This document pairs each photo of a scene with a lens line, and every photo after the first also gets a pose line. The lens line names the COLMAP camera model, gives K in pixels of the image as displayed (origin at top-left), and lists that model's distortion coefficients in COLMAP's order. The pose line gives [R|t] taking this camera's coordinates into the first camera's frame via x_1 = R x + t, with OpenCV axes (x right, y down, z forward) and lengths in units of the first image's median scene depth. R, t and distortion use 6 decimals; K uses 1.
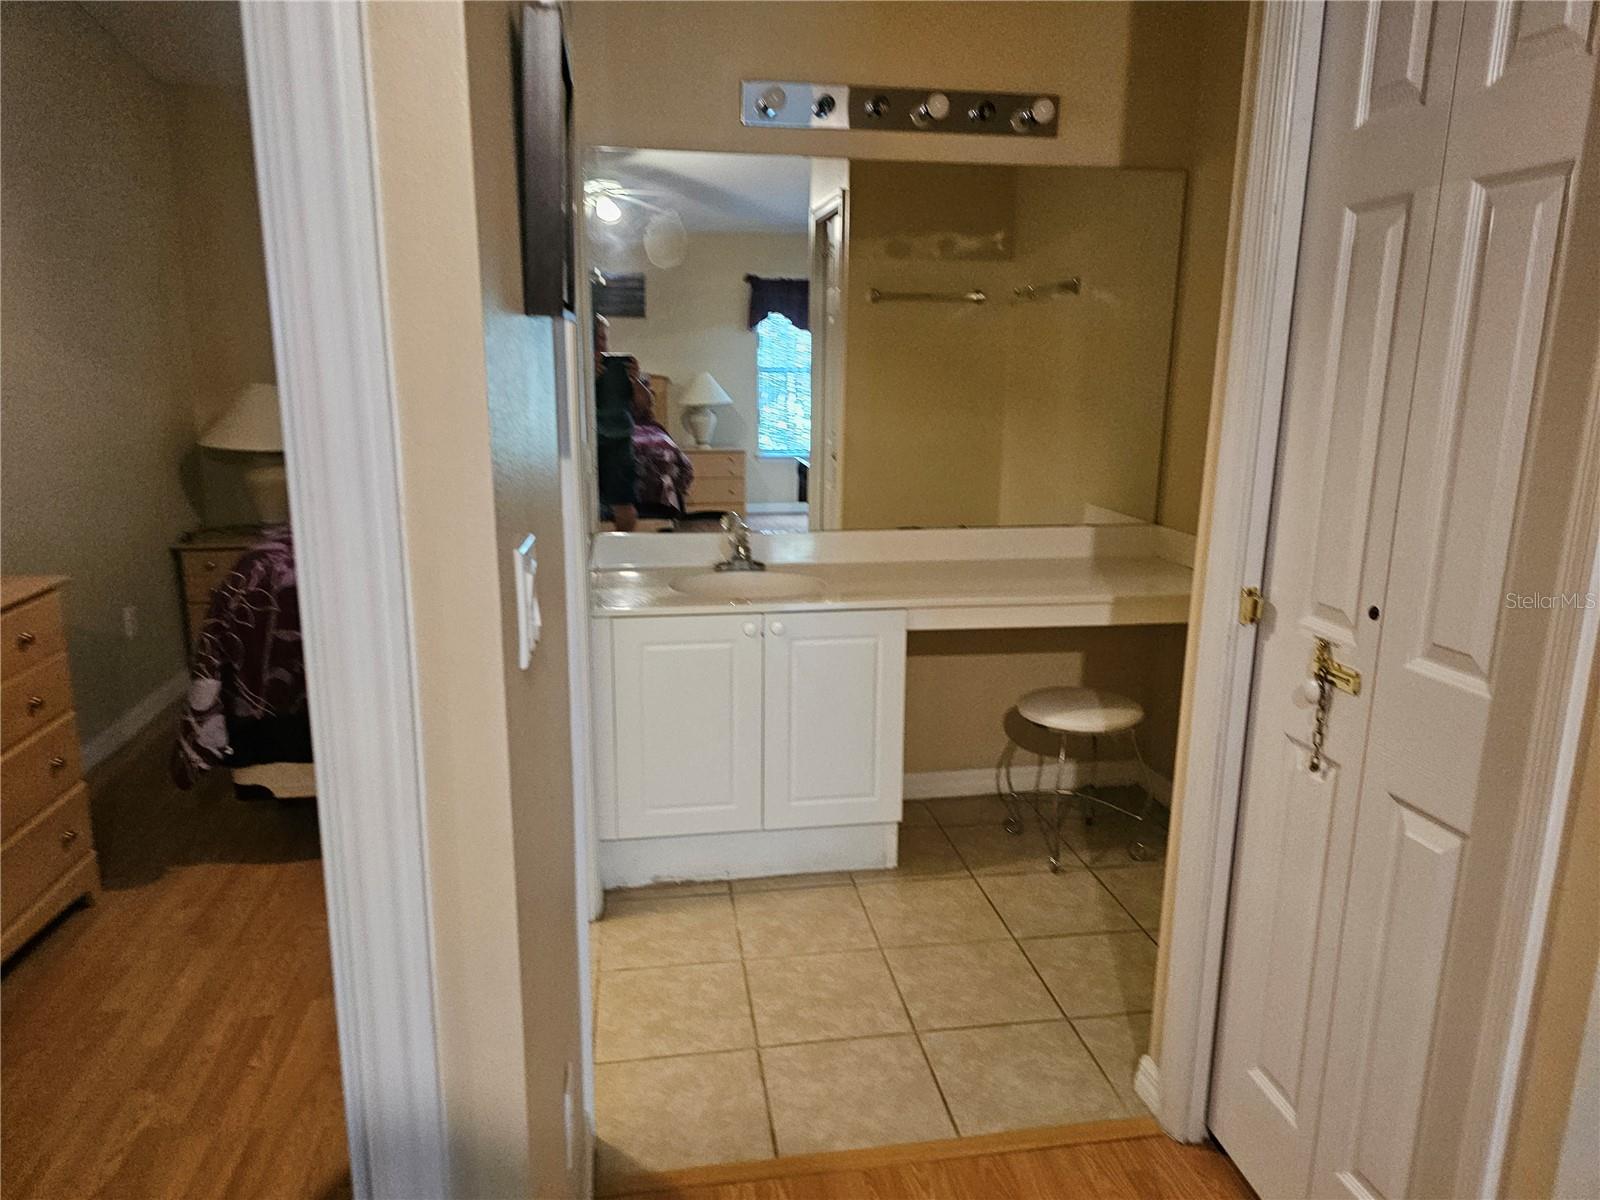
lens RADIAL K [[1063.9, 0, 800.0], [0, 1063.9, 600.0], [0, 0, 1]] dist [0.074336, -0.073528]
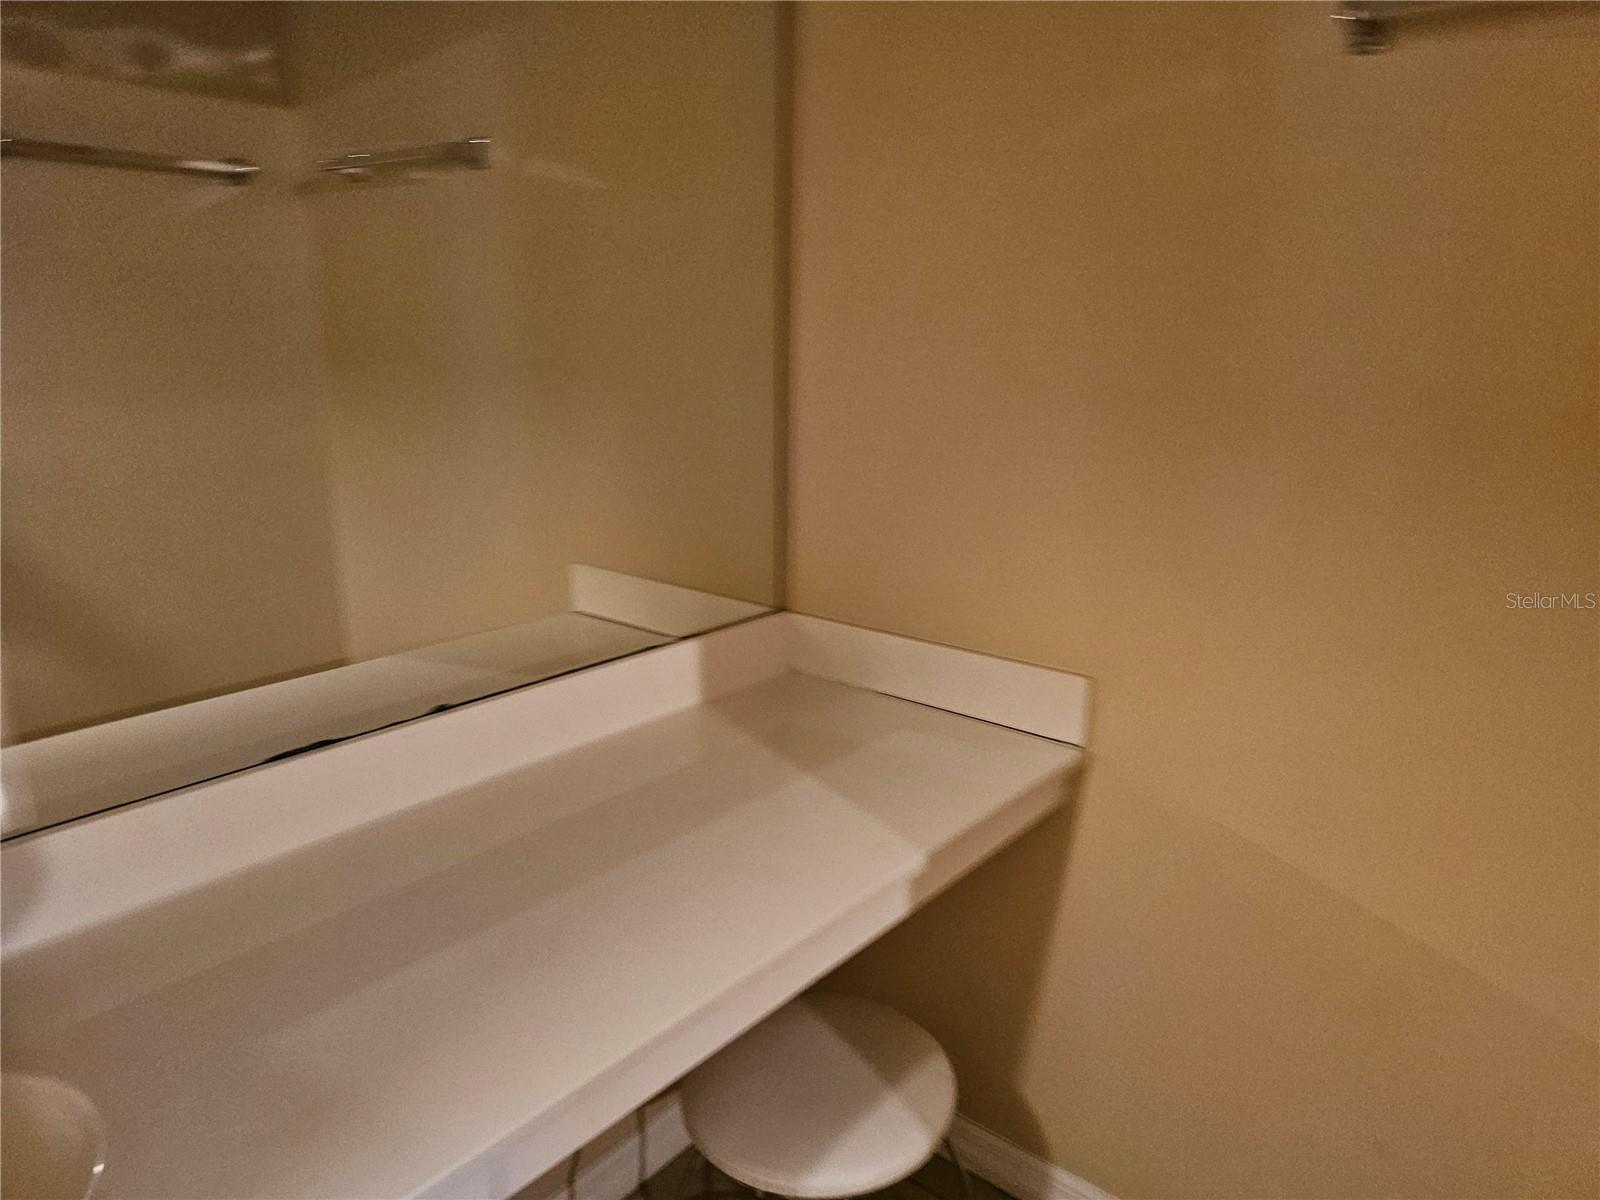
lens RADIAL K [[1063.9, 0, 800.0], [0, 1063.9, 600.0], [0, 0, 1]] dist [0.074336, -0.073528]
pose [[0.751561, -0.164510, 0.638821, 0.003446], [0.136145, 0.986238, 0.093805, -0.102402], [-0.645462, 0.016472, 0.763615, 0.487329]]
